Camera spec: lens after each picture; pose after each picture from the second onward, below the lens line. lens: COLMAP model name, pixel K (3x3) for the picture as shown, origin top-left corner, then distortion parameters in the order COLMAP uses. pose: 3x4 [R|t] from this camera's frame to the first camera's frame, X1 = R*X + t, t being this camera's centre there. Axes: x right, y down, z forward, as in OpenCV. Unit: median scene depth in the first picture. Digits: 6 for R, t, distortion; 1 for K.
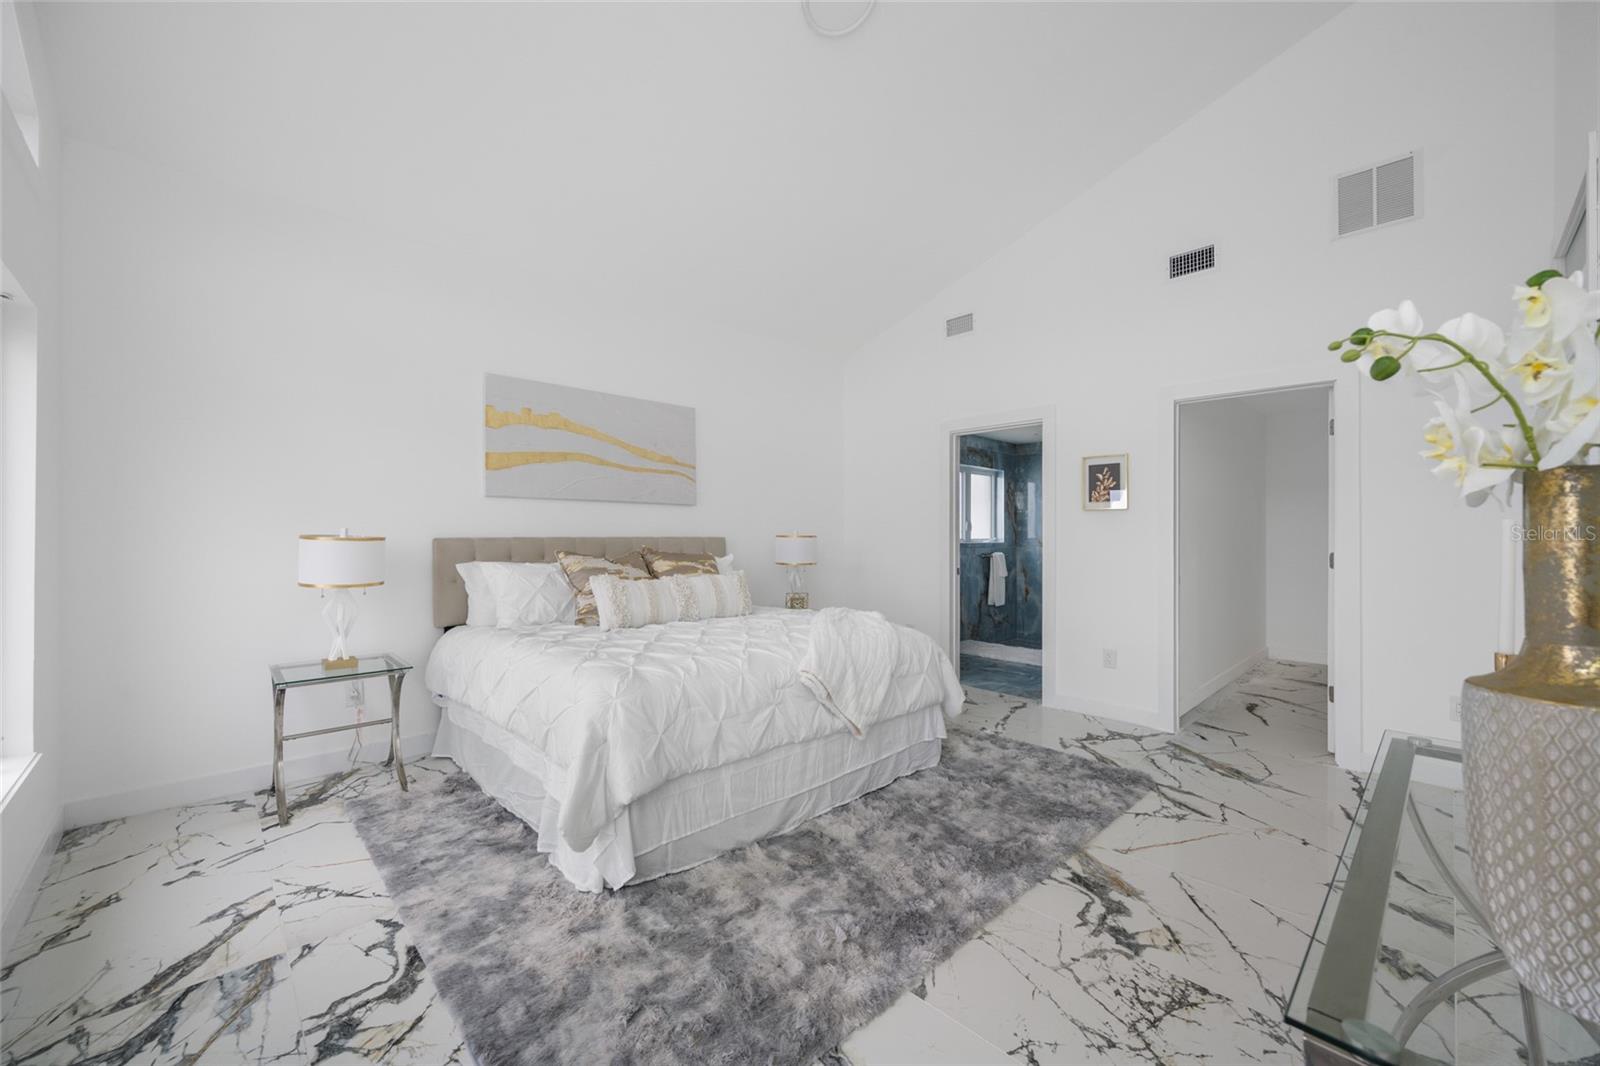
lens RADIAL K [[622.1, 0, 801.3], [0, 622.1, 530.2], [0, 0, 1]] dist [-0.000752, 0.000054]
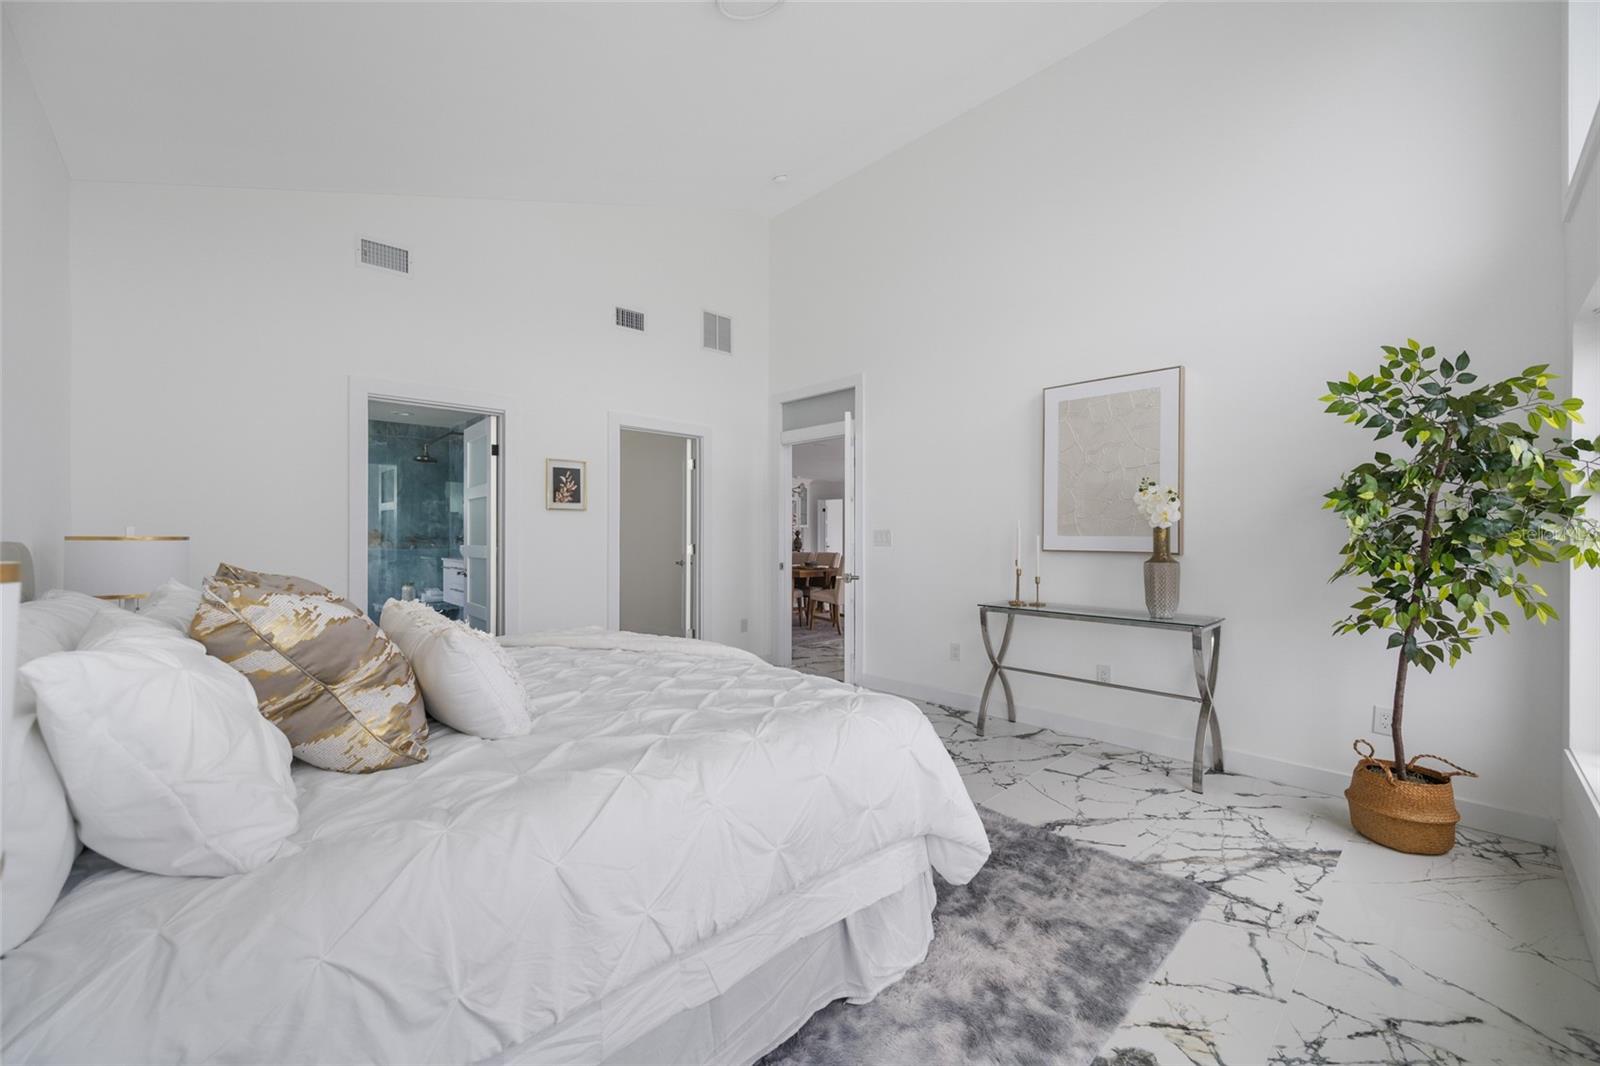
lens RADIAL K [[635.4, 0, 793.1], [0, 635.4, 535.2], [0, 0, 1]] dist [0.001851, 0.000244]
pose [[0.006516, -0.006611, 0.999957, -1.347772], [-0.006191, 0.999959, 0.006651, 0.001850], [-0.999960, -0.006234, 0.006475, 1.302957]]
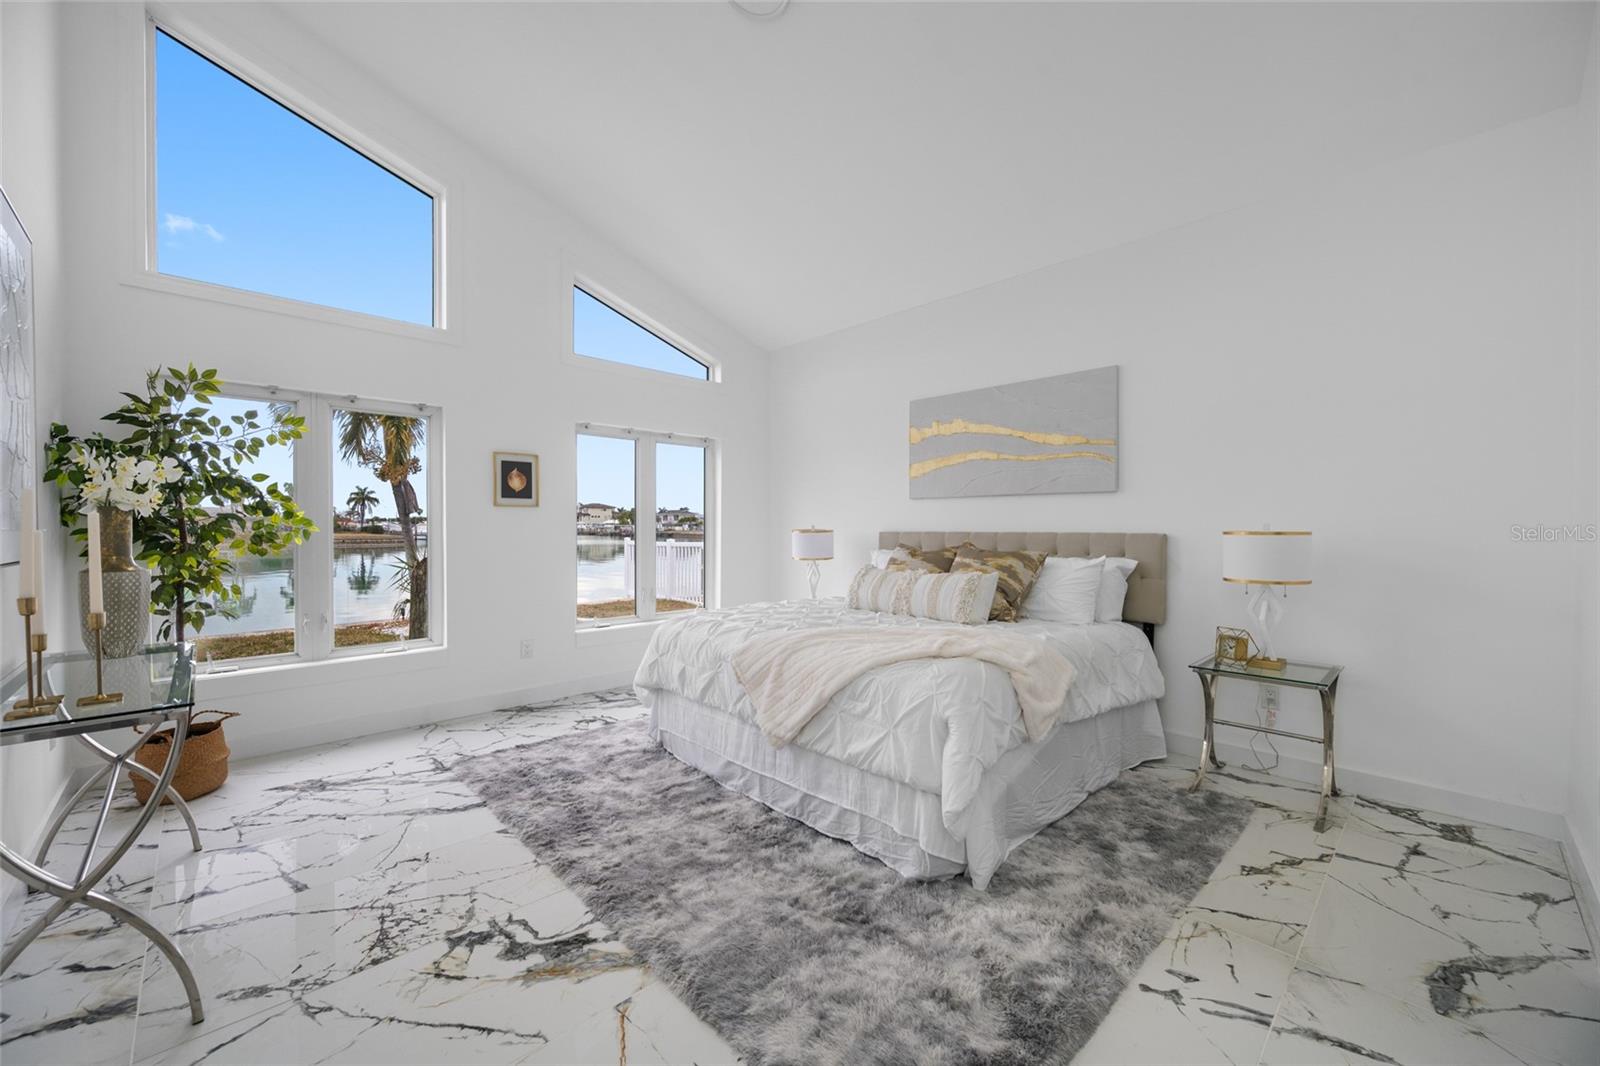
lens RADIAL K [[622.1, 0, 801.3], [0, 622.1, 530.2], [0, 0, 1]] dist [-0.000752, 0.000054]
pose [[0.007139, 0.000914, -0.999974, 1.487242], [0.002859, 0.999995, 0.000935, 0.012805], [0.999970, -0.002865, 0.007136, 1.498205]]
